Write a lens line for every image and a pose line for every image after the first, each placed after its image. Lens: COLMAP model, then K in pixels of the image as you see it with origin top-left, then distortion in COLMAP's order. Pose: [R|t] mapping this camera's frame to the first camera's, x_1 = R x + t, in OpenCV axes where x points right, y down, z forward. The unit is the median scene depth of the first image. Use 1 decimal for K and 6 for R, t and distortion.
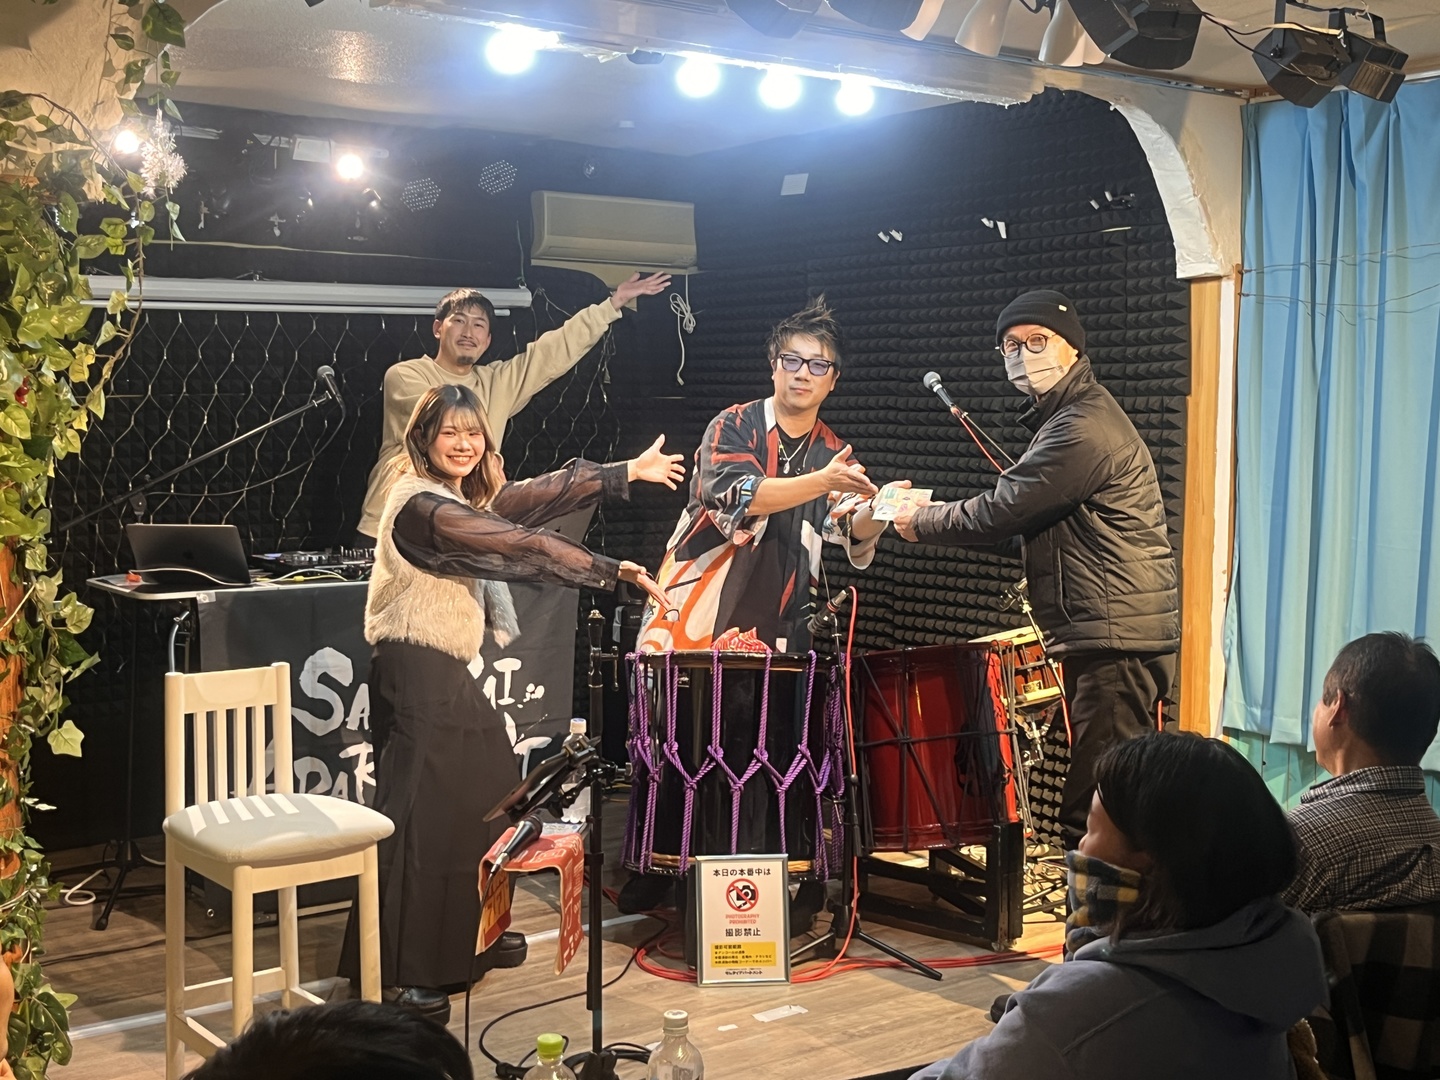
lens RADIAL K [[1833.7, 0, 707.1], [0, 1833.7, 548.4], [0, 0, 1]] dist [0.060022, 0.000000]
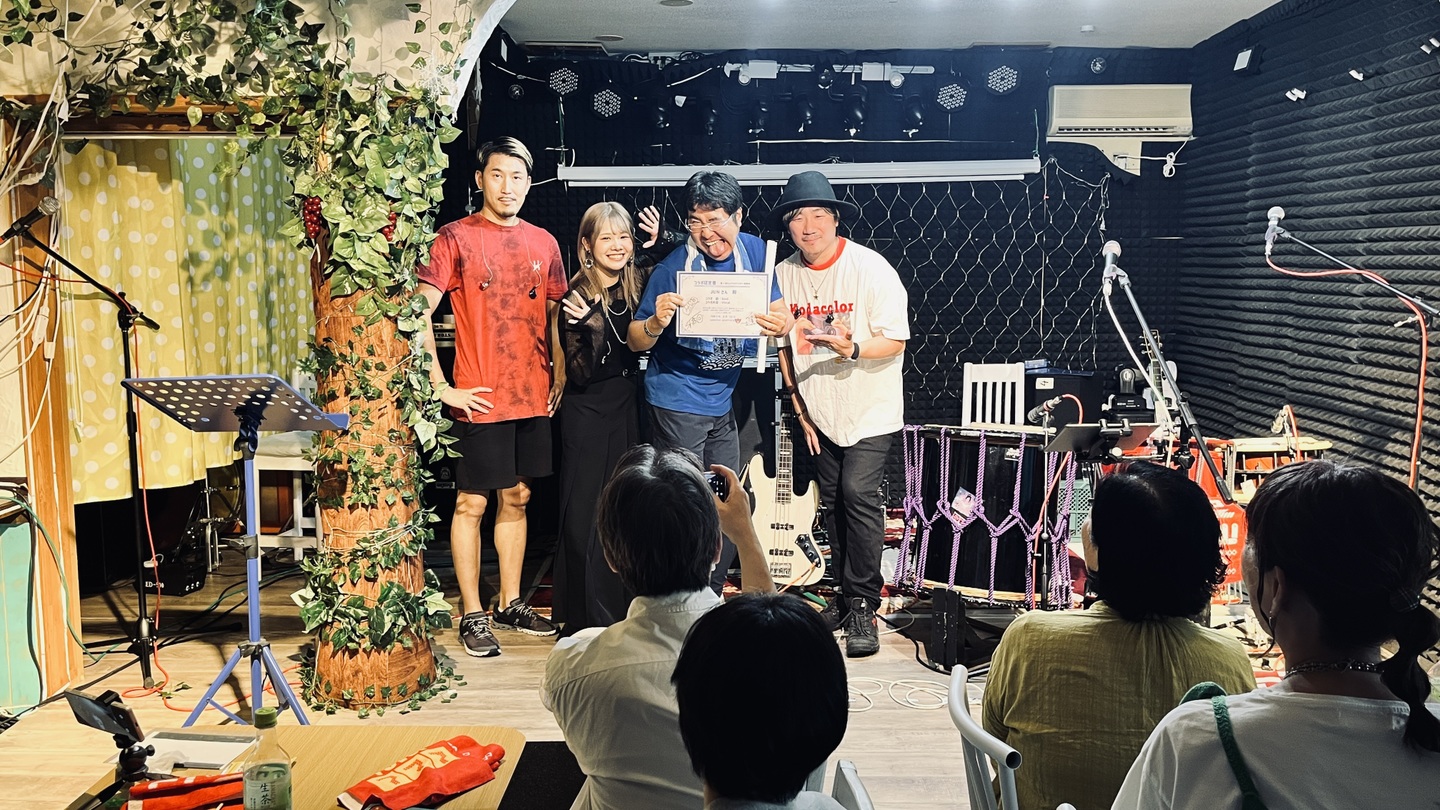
lens RADIAL K [[1150.5, 0, 723.9], [0, 1150.5, 399.8], [0, 0, 1]] dist [0.007515, -0.008849]
pose [[0.802624, 0.066986, -0.592711, 0.304141], [-0.039484, 0.997461, 0.059263, -0.005297], [0.595176, -0.024163, 0.803232, 0.217386]]
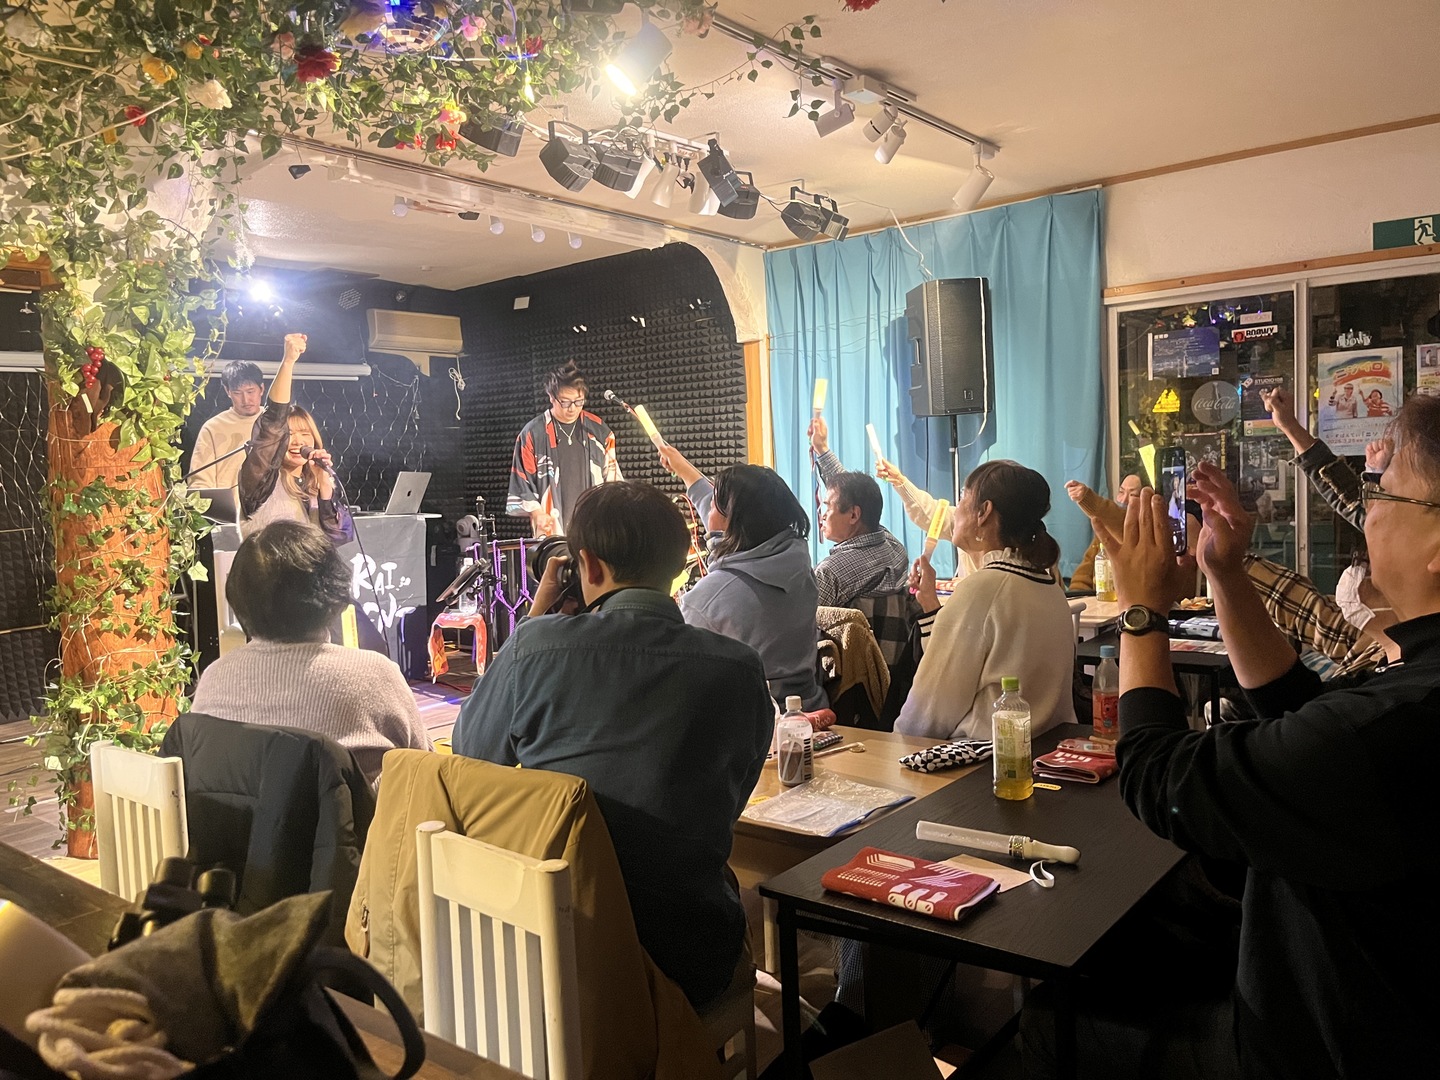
lens RADIAL K [[1103.2, 0, 717.3], [0, 1103.2, 553.4], [0, 0, 1]] dist [0.054379, -0.079157]
pose [[0.962656, -0.064920, 0.262827, -0.087812], [0.066849, 0.997762, 0.001605, 0.073074], [-0.262343, 0.016024, 0.964842, -0.119185]]
